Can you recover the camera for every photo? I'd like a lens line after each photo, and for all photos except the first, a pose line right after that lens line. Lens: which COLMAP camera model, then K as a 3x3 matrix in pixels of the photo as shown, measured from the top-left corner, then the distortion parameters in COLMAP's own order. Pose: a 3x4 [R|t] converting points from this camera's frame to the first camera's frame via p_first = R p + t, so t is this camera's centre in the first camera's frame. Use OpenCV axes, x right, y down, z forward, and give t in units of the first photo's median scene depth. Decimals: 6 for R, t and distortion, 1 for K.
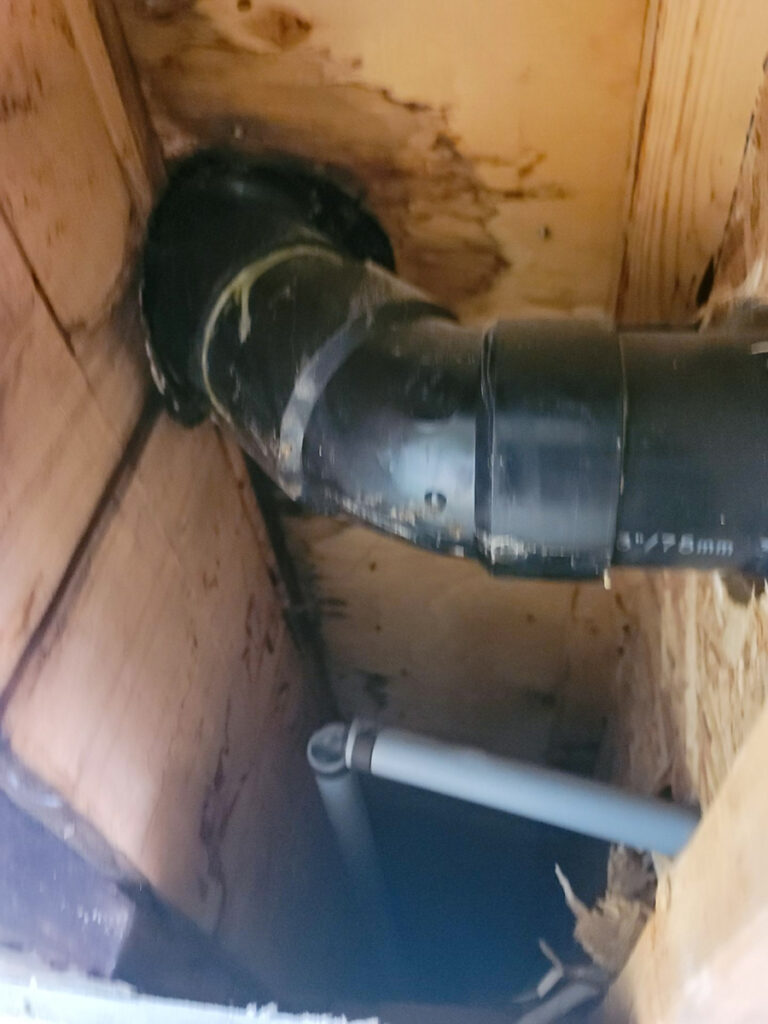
lens RADIAL K [[713.1, 0, 364.4], [0, 713.1, 488.7], [0, 0, 1]] dist [0.010951, -0.001333]
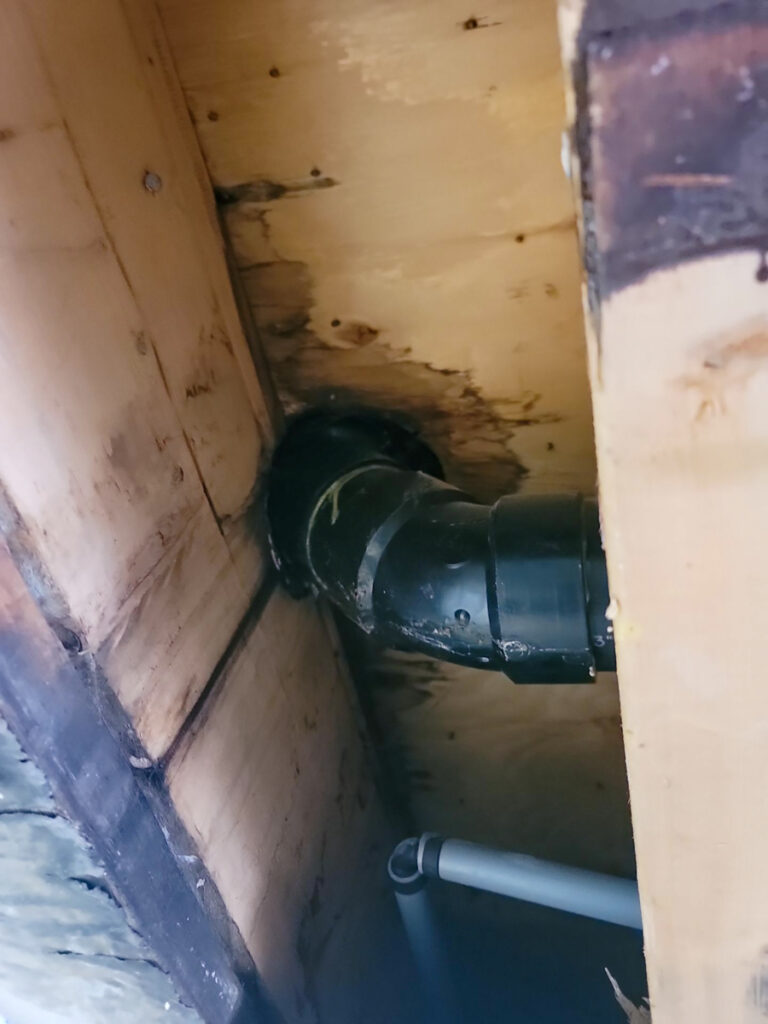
lens RADIAL K [[795.9, 0, 380.8], [0, 795.9, 552.8], [0, 0, 1]] dist [0.046552, -0.055121]
pose [[0.989561, -0.047207, -0.136160, 0.133106], [0.007146, 0.959737, -0.280811, 0.280360], [0.143934, 0.276906, 0.950056, -0.475621]]
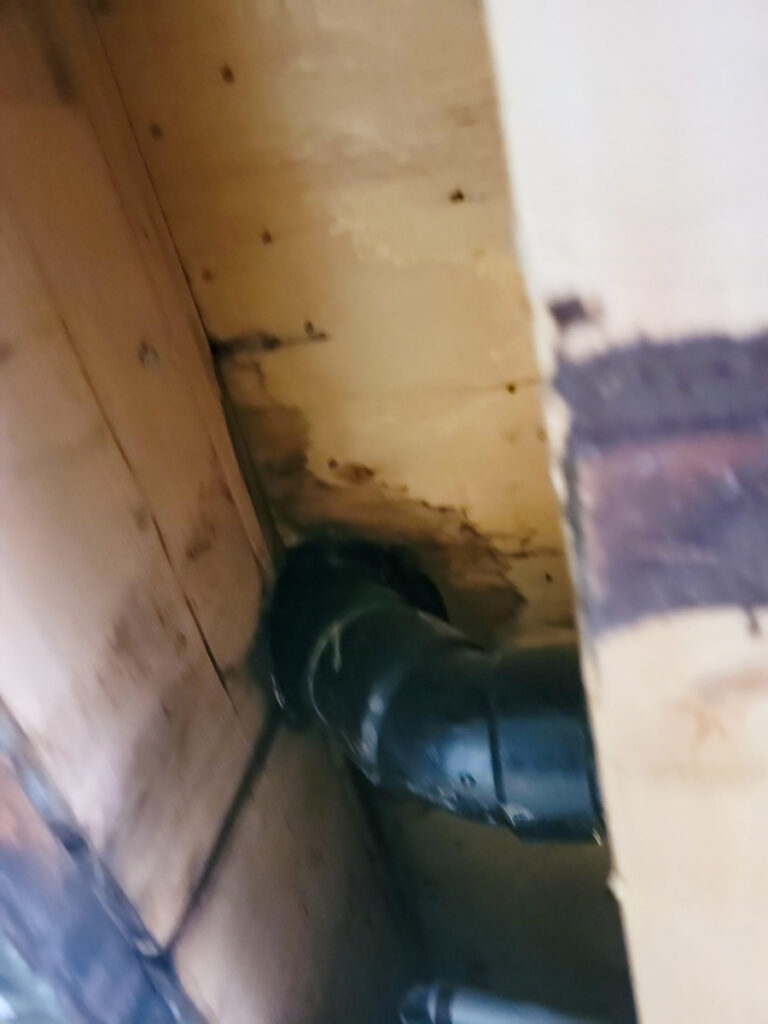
lens RADIAL K [[791.1, 0, 389.3], [0, 791.1, 524.5], [0, 0, 1]] dist [0.052949, -0.046794]
pose [[0.989393, -0.077994, -0.122550, 0.148964], [0.037569, 0.952321, -0.302775, 0.002904], [0.140322, 0.294960, 0.945150, -0.565754]]
